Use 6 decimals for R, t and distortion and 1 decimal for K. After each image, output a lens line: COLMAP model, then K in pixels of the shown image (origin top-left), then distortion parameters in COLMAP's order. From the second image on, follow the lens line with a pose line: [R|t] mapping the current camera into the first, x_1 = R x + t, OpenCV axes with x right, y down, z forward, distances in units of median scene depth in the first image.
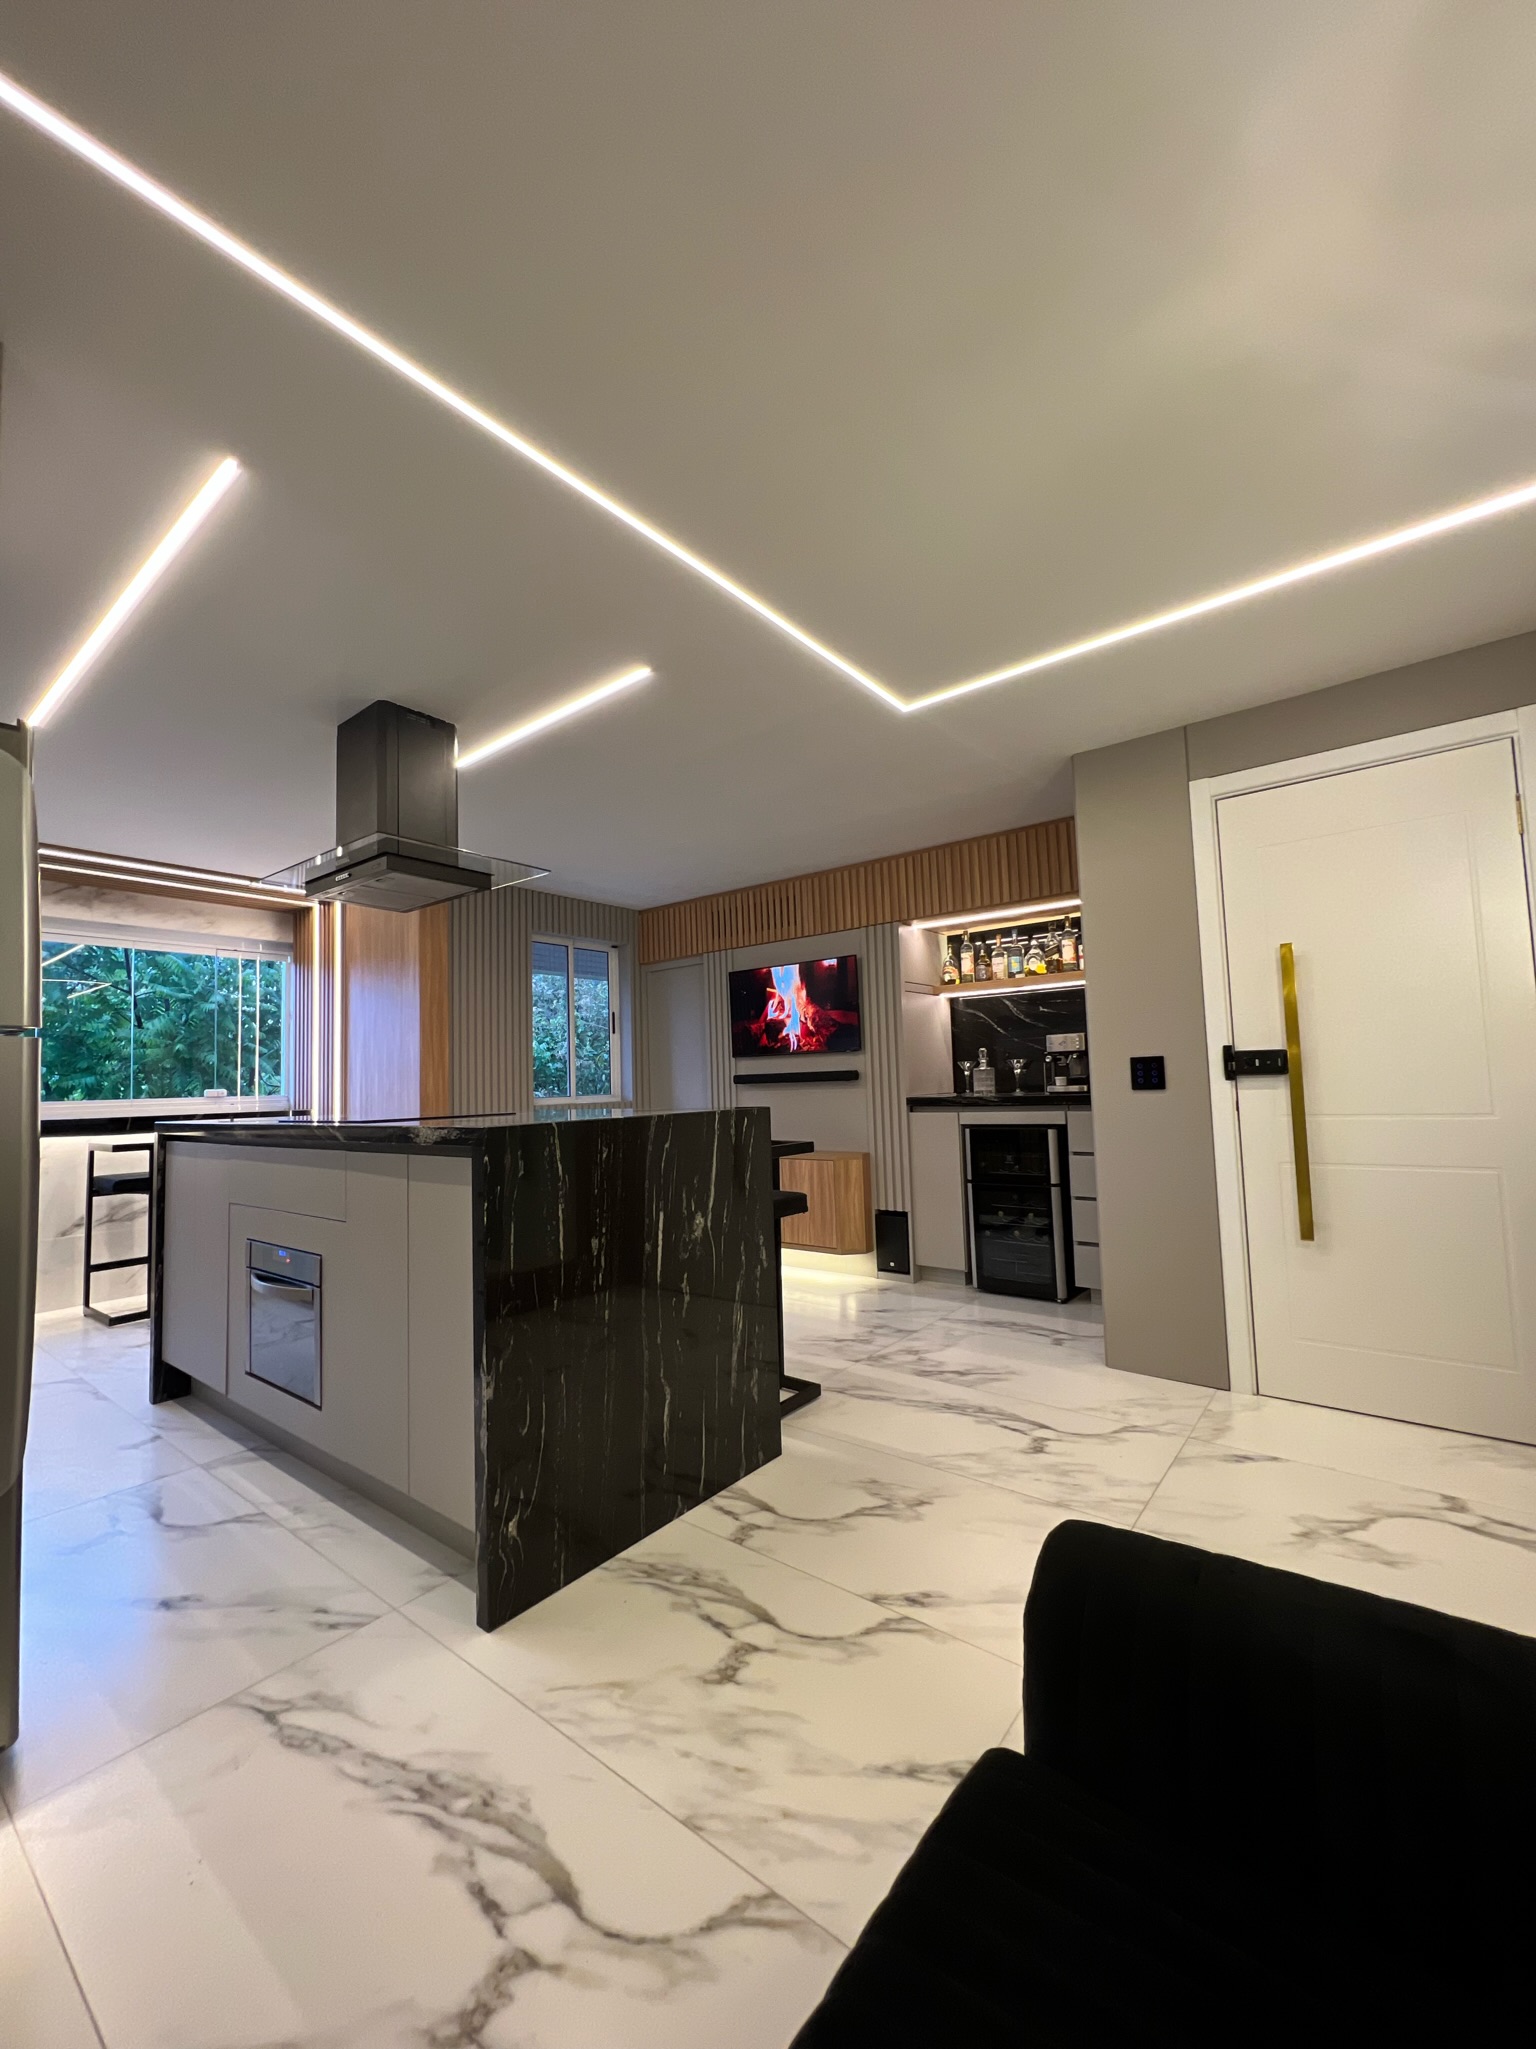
lens RADIAL K [[830.0, 0, 781.2], [0, 830.0, 1026.7], [0, 0, 1]] dist [-0.008912, 0.000721]
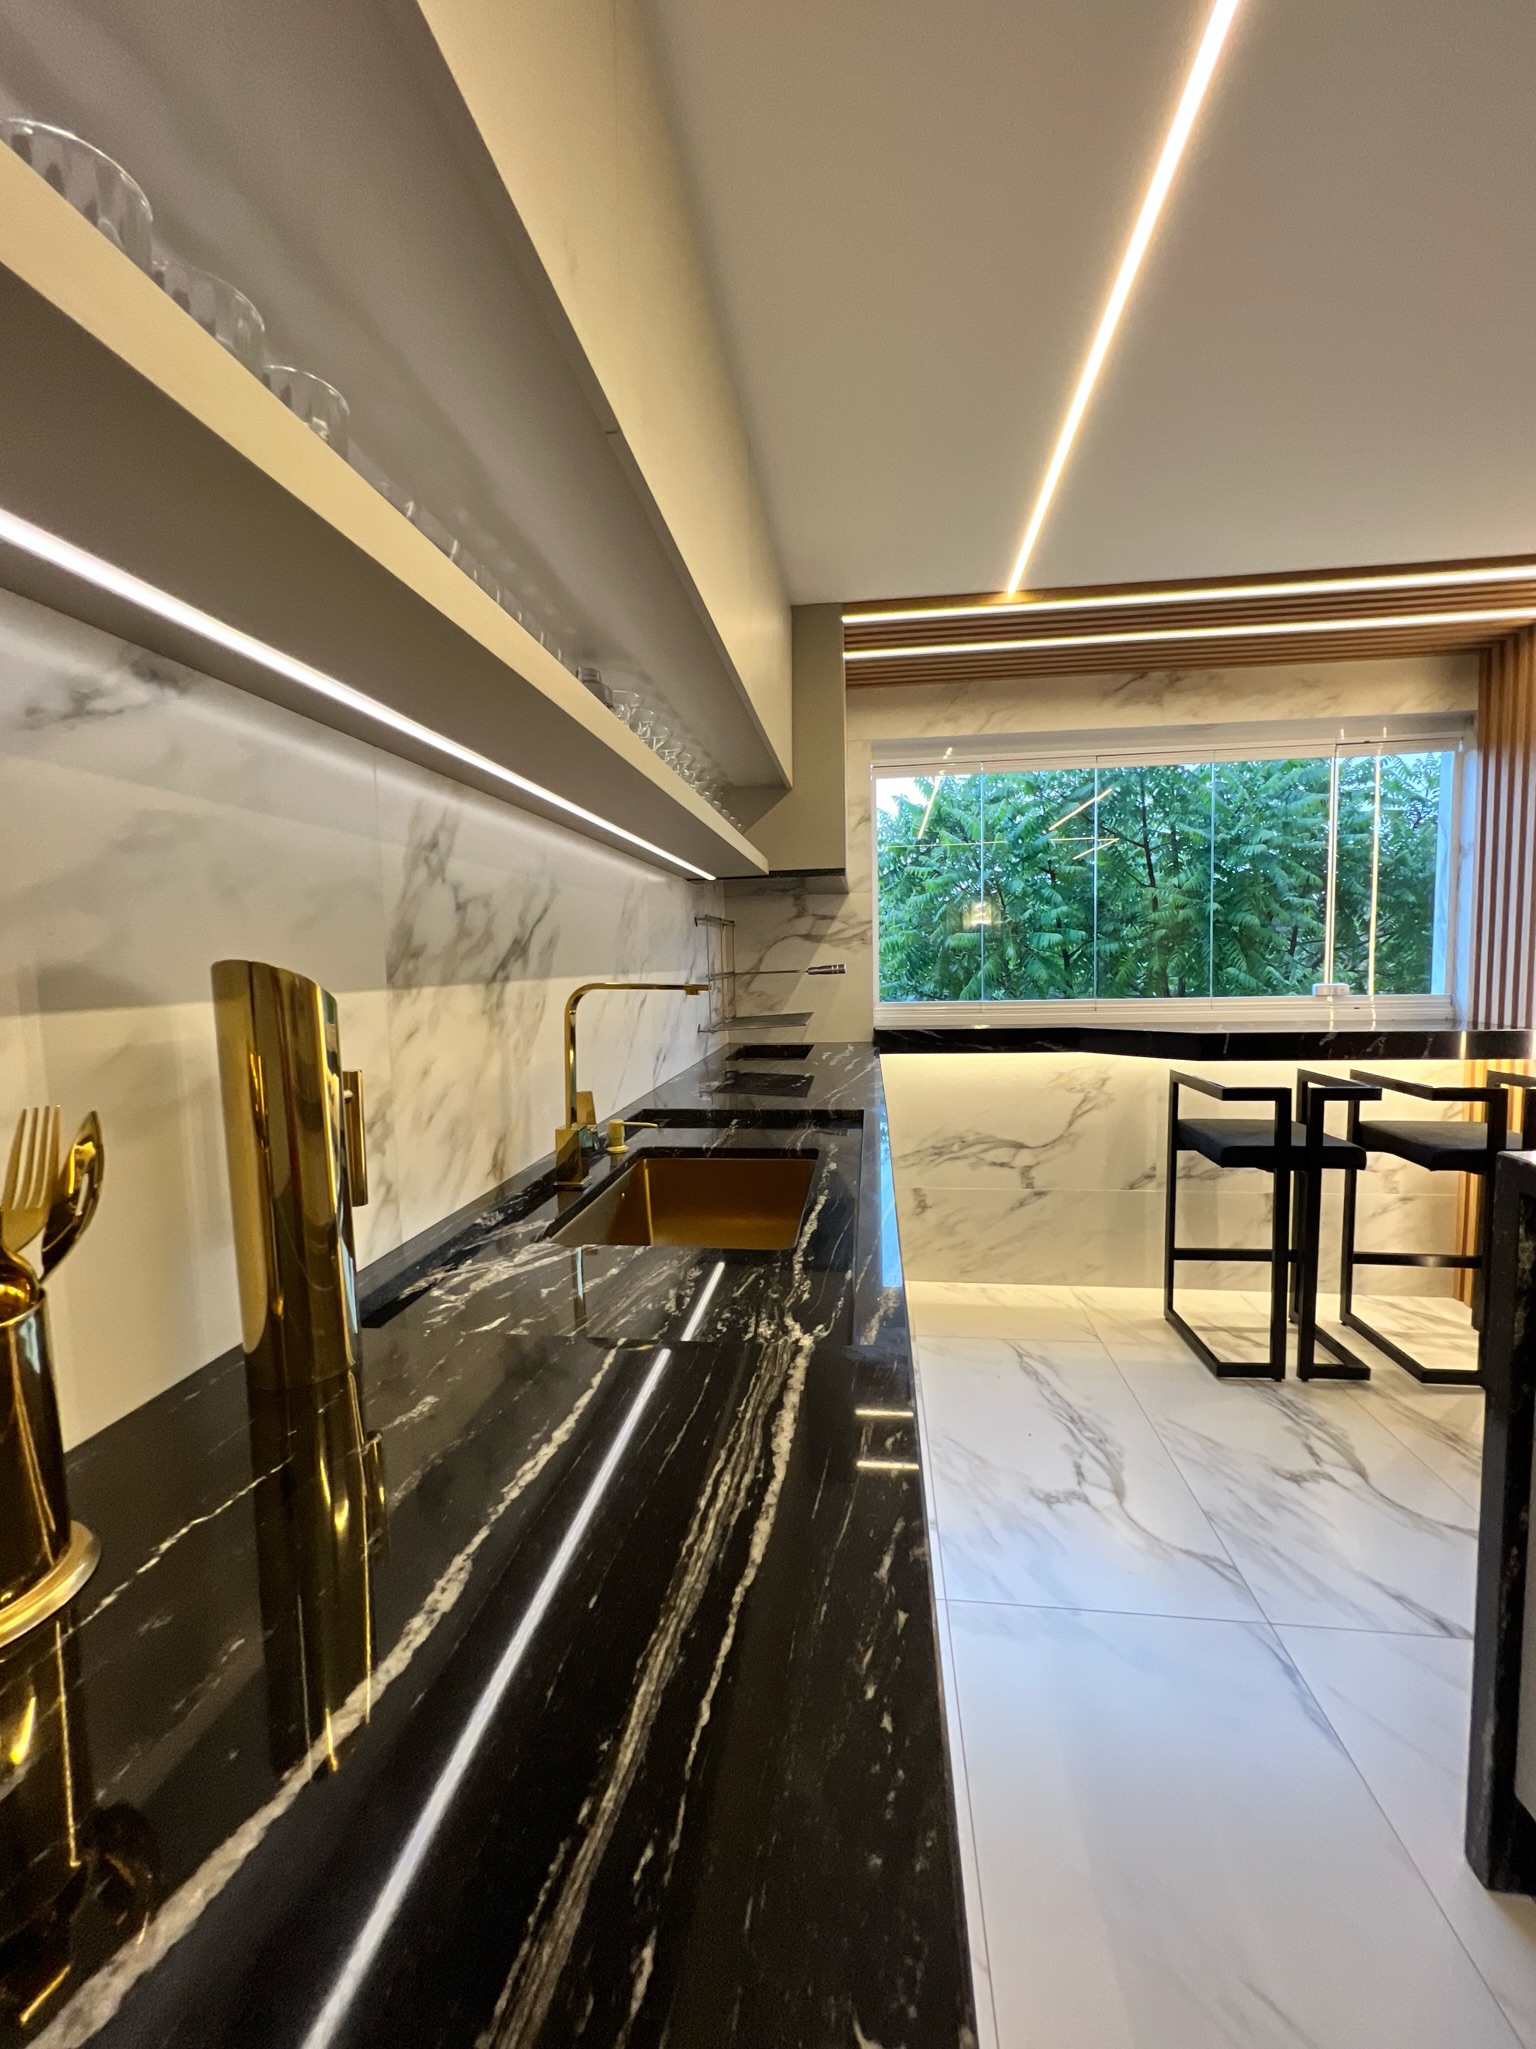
lens RADIAL K [[830.0, 0, 778.0], [0, 830.0, 1023.8], [0, 0, 1]] dist [-0.008912, 0.000721]
pose [[0.511631, 0.089575, -0.854523, -0.434882], [0.068078, 0.987198, 0.144243, -0.011744], [0.856504, -0.131973, 0.498983, 0.403222]]
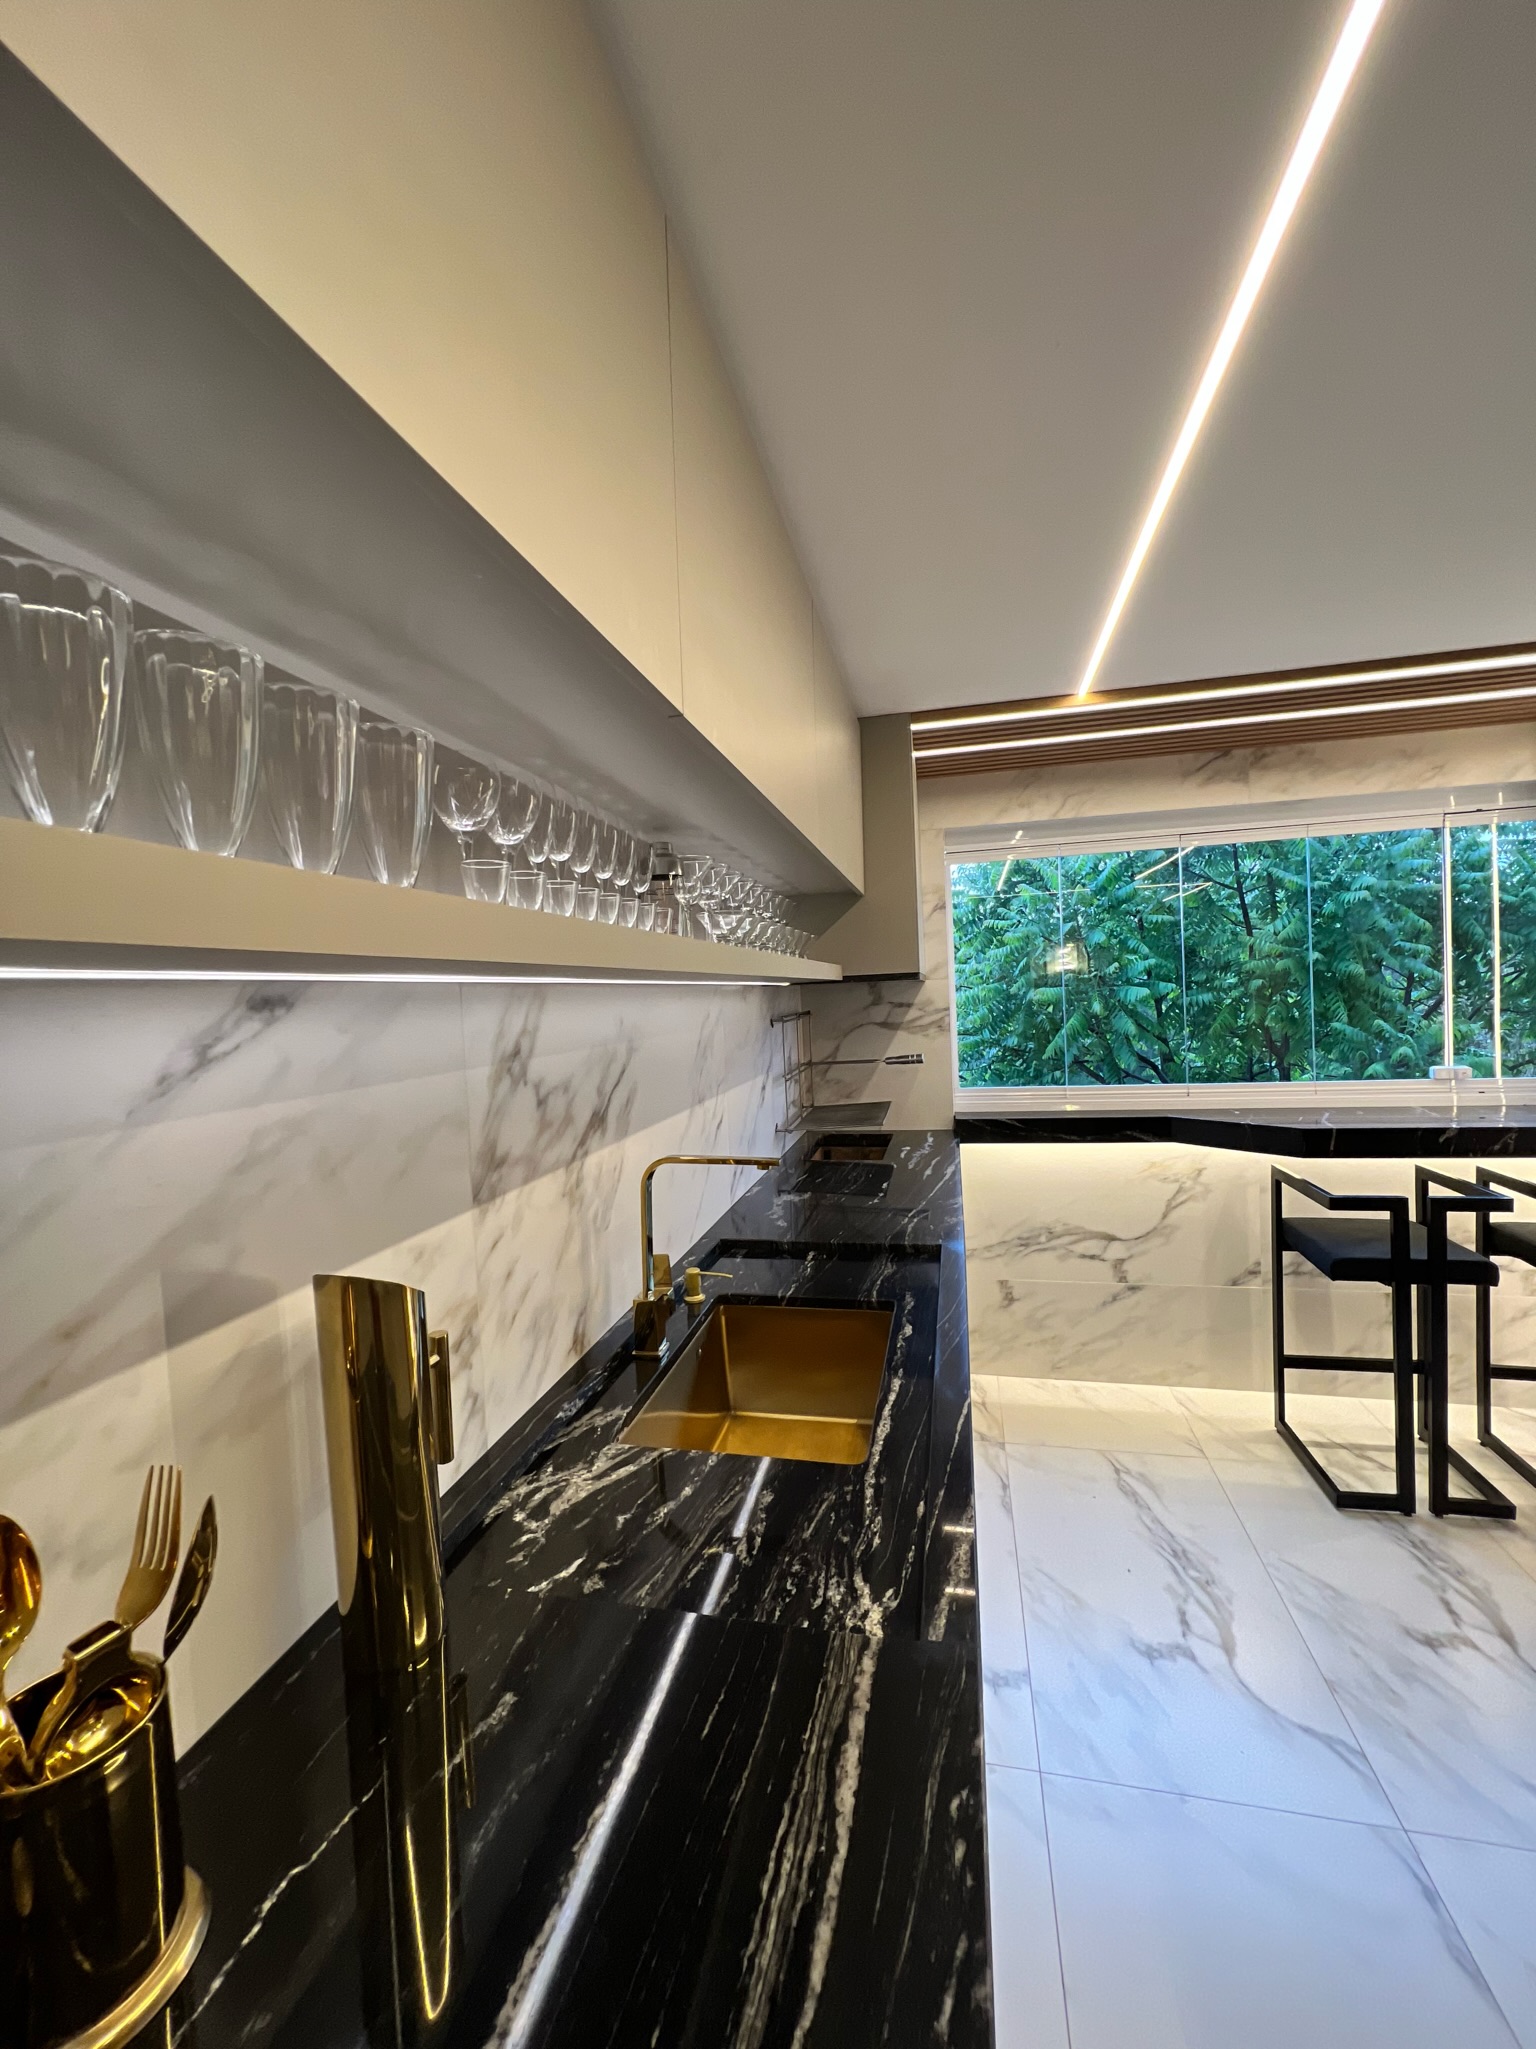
lens RADIAL K [[830.0, 0, 773.6], [0, 830.0, 1019.6], [0, 0, 1]] dist [-0.008912, 0.000721]
pose [[0.421054, 0.043216, -0.906006, -0.432728], [0.098344, 0.990801, 0.092965, -0.062705], [0.901688, -0.128244, 0.412930, 0.412160]]
